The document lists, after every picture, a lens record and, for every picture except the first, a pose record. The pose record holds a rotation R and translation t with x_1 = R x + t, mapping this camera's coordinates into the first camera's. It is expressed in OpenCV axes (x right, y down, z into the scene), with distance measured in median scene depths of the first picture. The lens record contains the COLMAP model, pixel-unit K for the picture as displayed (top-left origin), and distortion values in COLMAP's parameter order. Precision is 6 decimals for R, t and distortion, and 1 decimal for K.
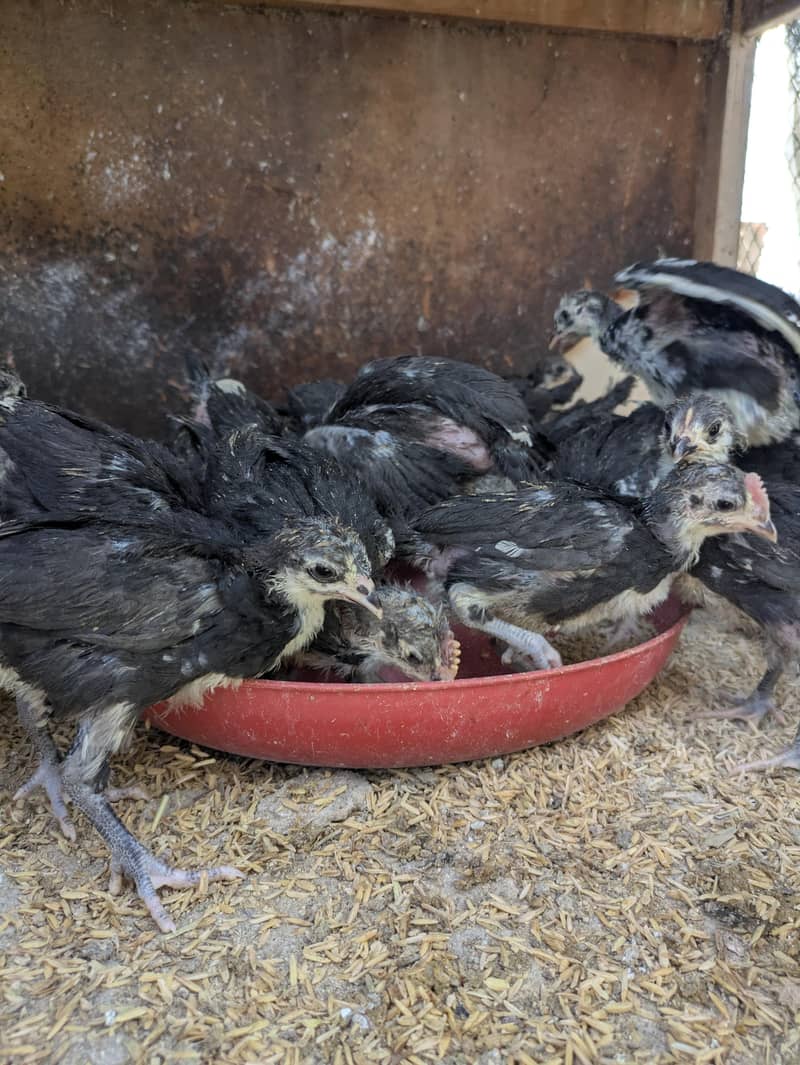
lens RADIAL K [[836.8, 0, 420.5], [0, 836.8, 533.7], [0, 0, 1]] dist [-0.005604, -0.004391]
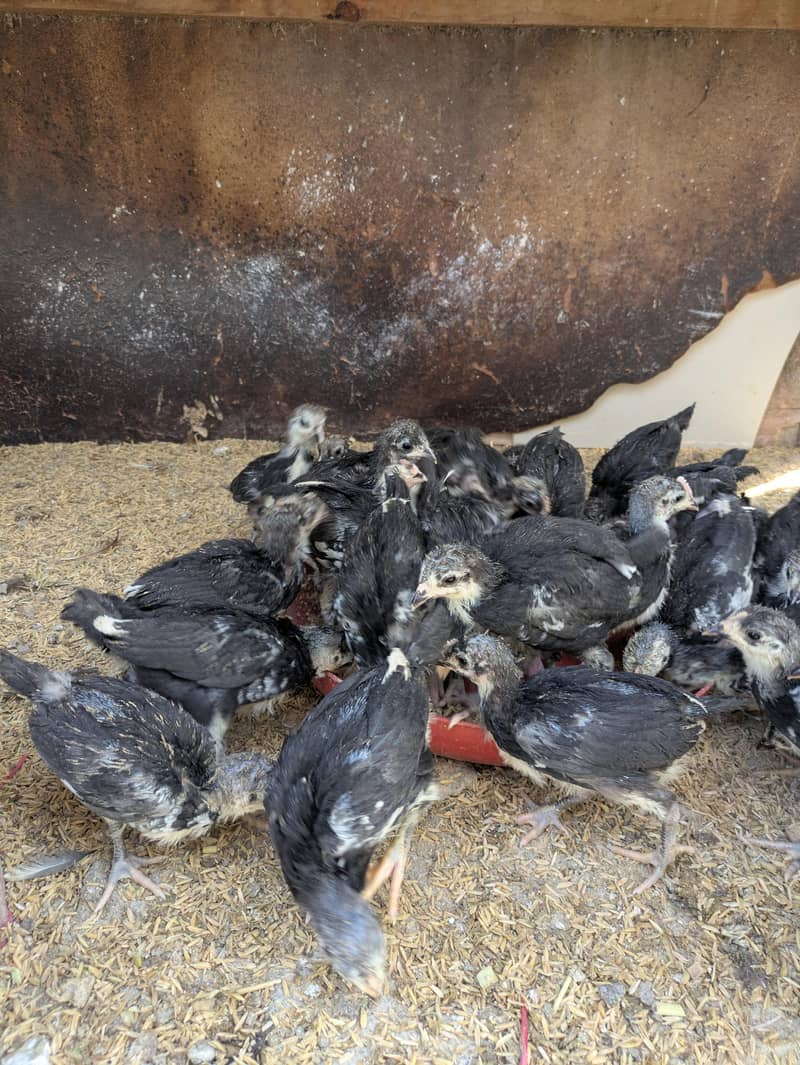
lens RADIAL K [[817.5, 0, 382.7], [0, 817.5, 533.3], [0, 0, 1]] dist [0.037619, -0.067178]
pose [[0.976962, 0.104097, -0.186303, 0.003486], [-0.071231, 0.981963, 0.175140, -0.149581], [0.201175, -0.157835, 0.966756, -0.173159]]
